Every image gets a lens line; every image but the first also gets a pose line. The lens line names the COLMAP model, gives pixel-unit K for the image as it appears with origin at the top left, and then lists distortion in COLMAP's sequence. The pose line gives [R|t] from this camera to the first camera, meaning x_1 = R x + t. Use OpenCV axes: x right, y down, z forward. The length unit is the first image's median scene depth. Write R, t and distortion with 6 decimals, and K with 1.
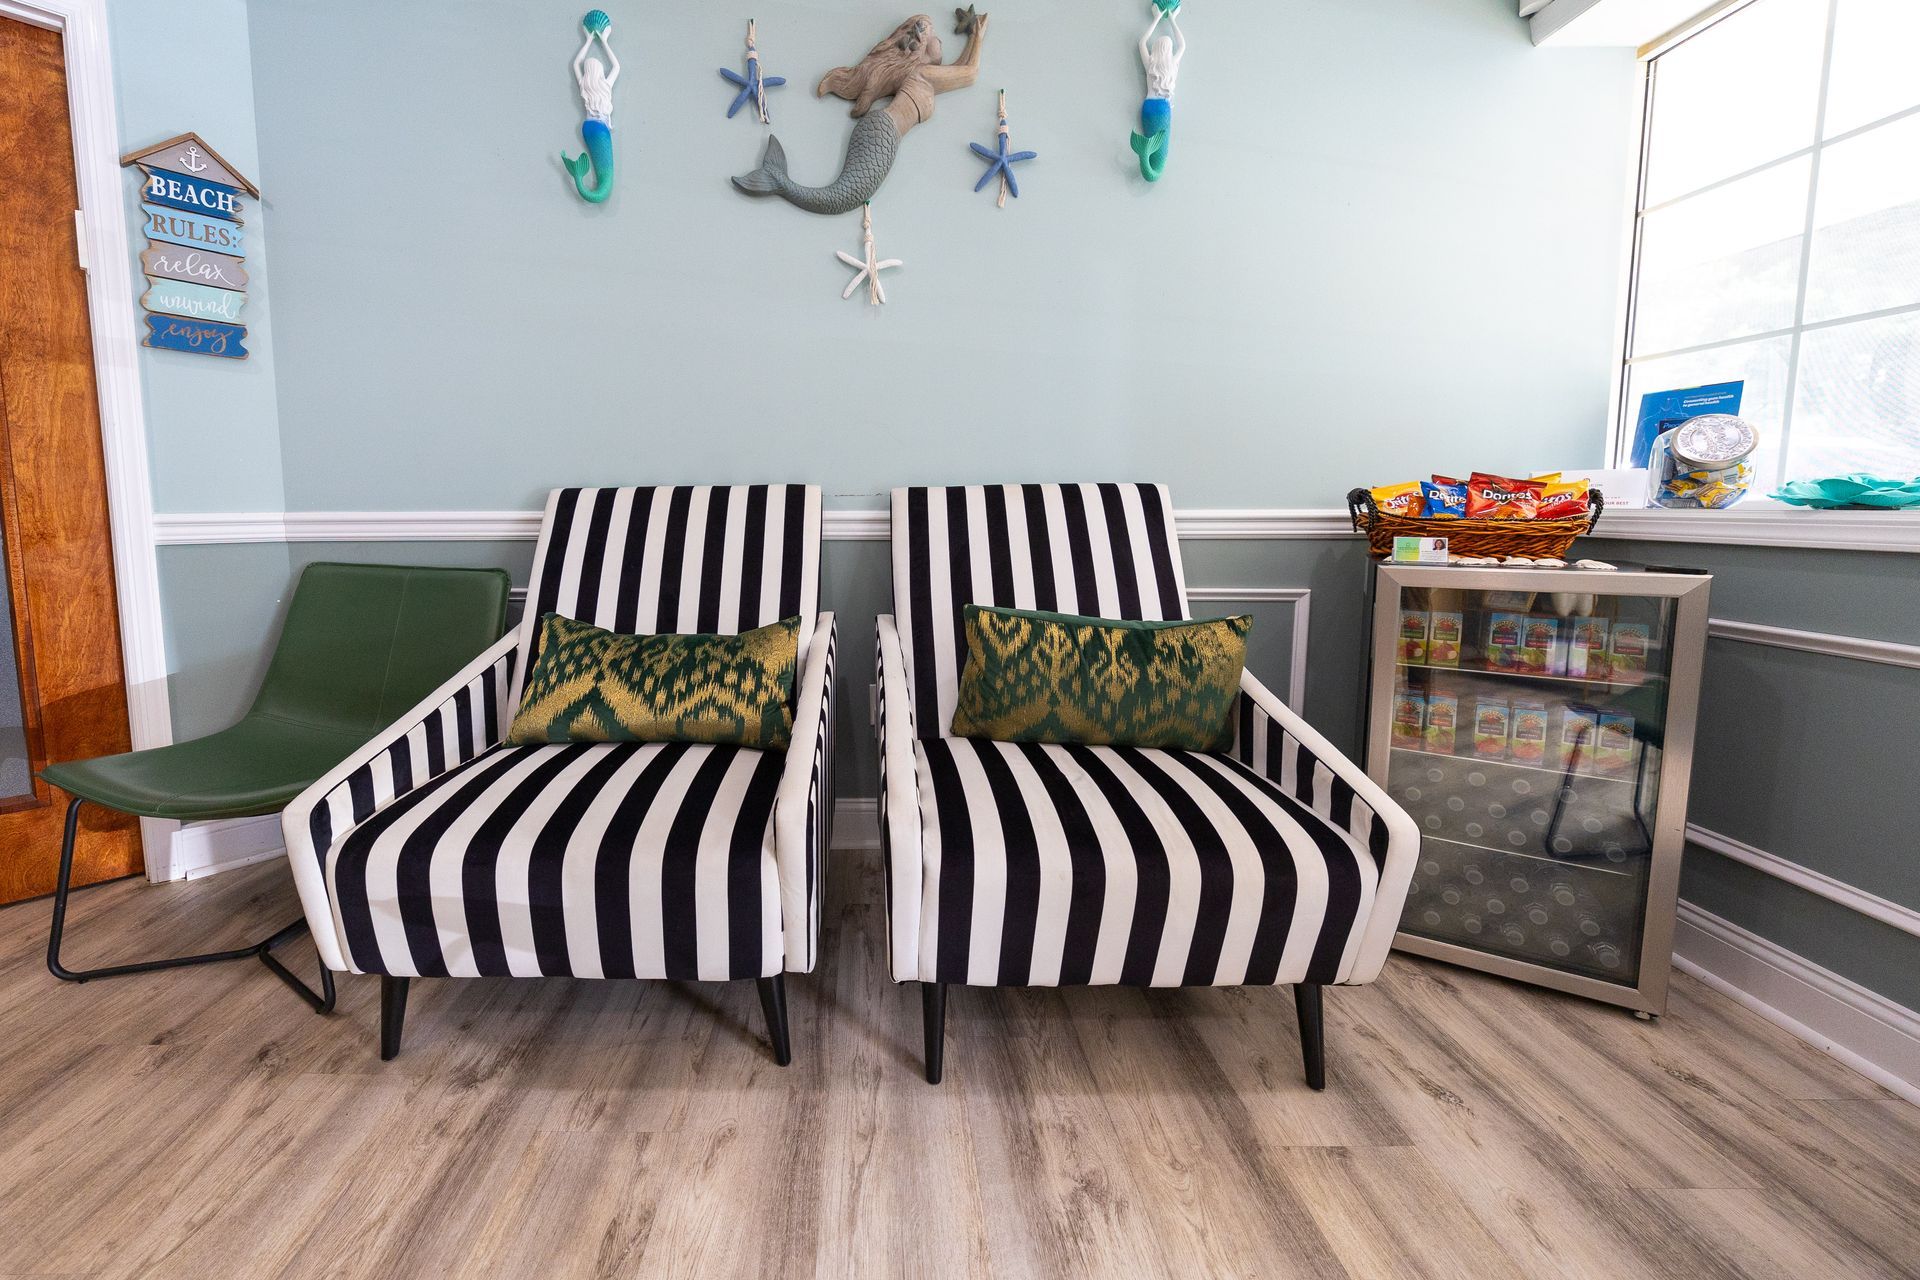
lens RADIAL K [[776.6, 0, 963.1], [0, 776.6, 596.8], [0, 0, 1]] dist [-0.000476, -0.003501]
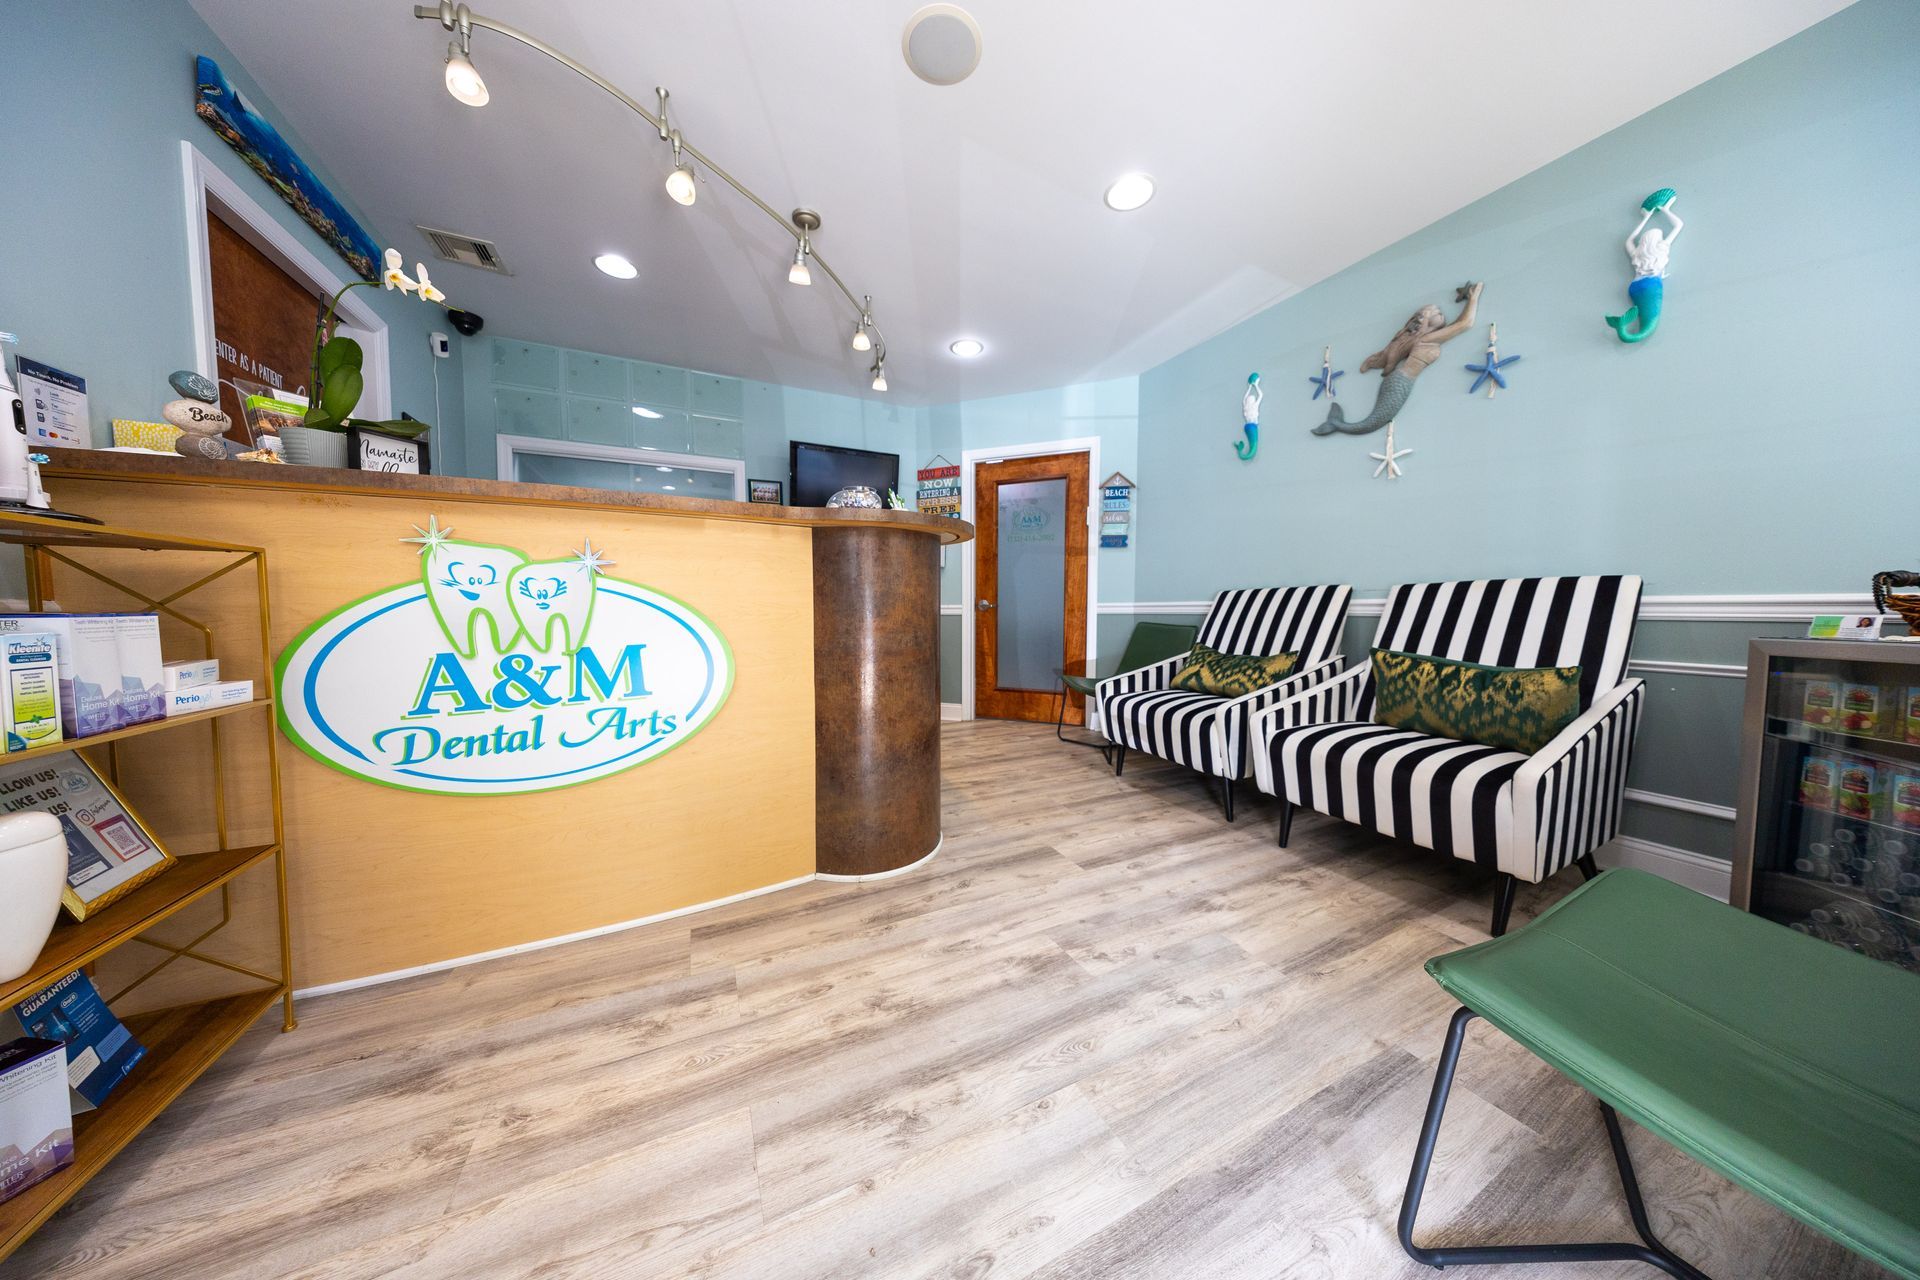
lens RADIAL K [[776.6, 0, 963.1], [0, 776.6, 596.8], [0, 0, 1]] dist [-0.000476, -0.003501]
pose [[0.464832, -0.018733, -0.885201, 1.195509], [-0.093715, 0.993119, -0.070228, 0.110759], [0.880425, 0.115601, 0.459878, -0.730951]]
